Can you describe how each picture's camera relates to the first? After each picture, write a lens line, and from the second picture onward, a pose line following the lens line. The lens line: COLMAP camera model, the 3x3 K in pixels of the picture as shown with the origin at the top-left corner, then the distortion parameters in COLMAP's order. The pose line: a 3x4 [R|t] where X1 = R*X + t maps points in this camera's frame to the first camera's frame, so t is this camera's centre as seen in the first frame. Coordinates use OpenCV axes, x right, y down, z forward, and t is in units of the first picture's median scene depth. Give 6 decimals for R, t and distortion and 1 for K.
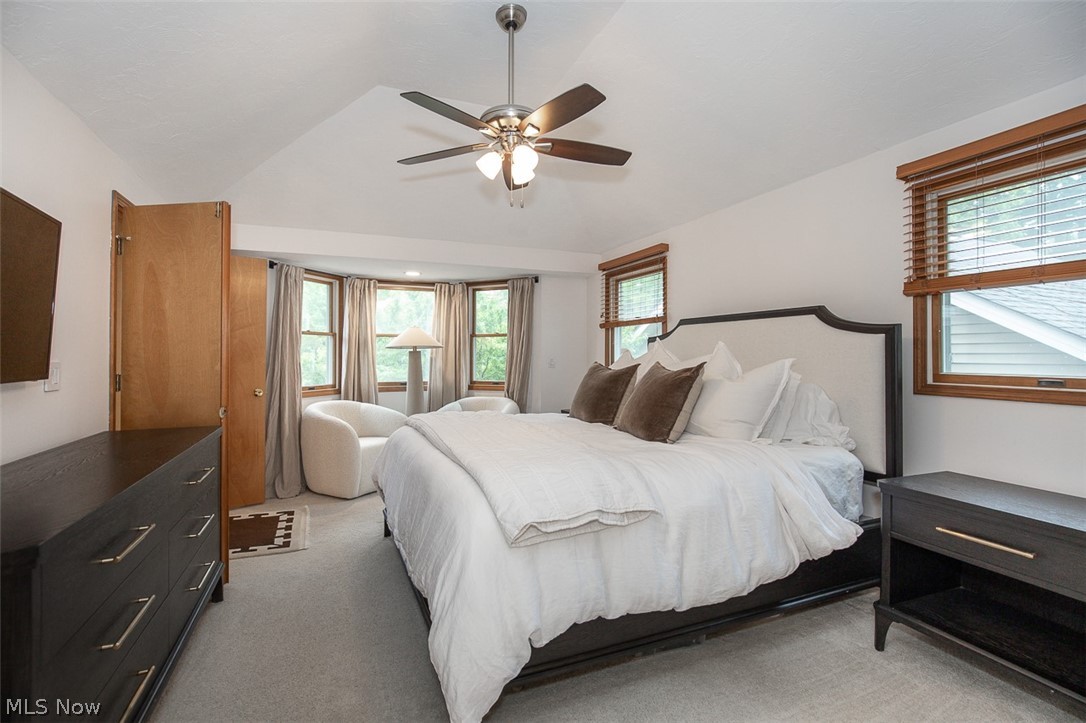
lens RADIAL K [[499.0, 0, 531.3], [0, 499.0, 356.3], [0, 0, 1]] dist [-0.008246, -0.001547]
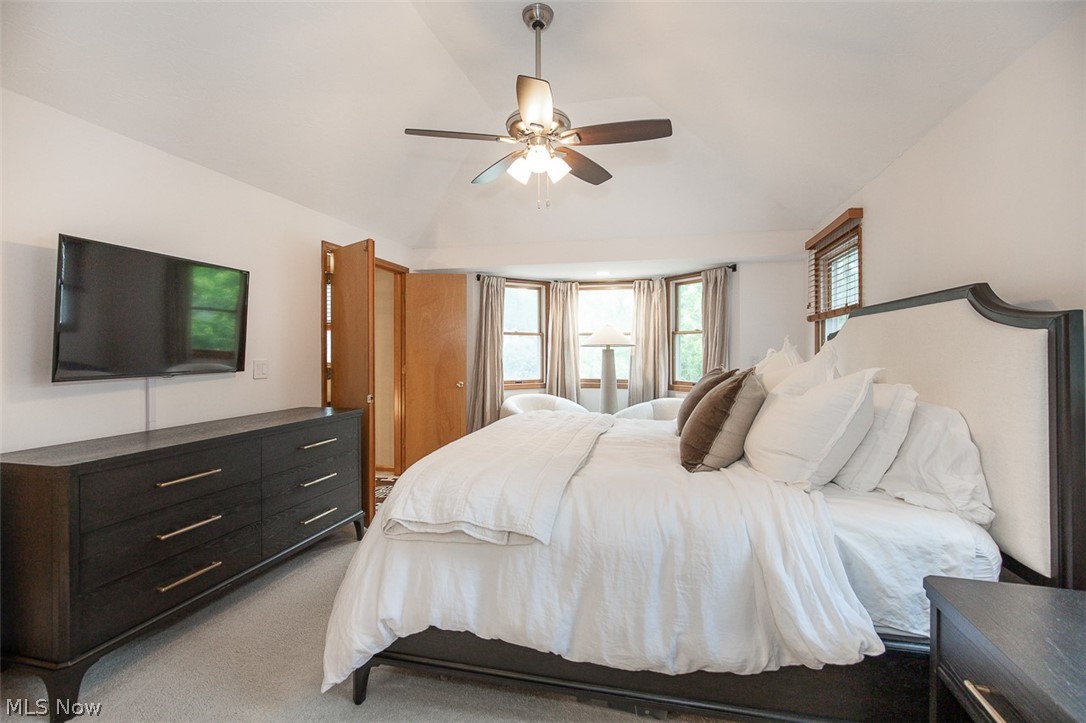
lens RADIAL K [[499.0, 0, 532.3], [0, 499.0, 354.9], [0, 0, 1]] dist [-0.008246, -0.001547]
pose [[0.811337, 0.007752, -0.584527, 0.237557], [-0.003161, 0.999956, 0.008874, -0.007924], [0.584570, -0.005352, 0.811325, 0.084510]]
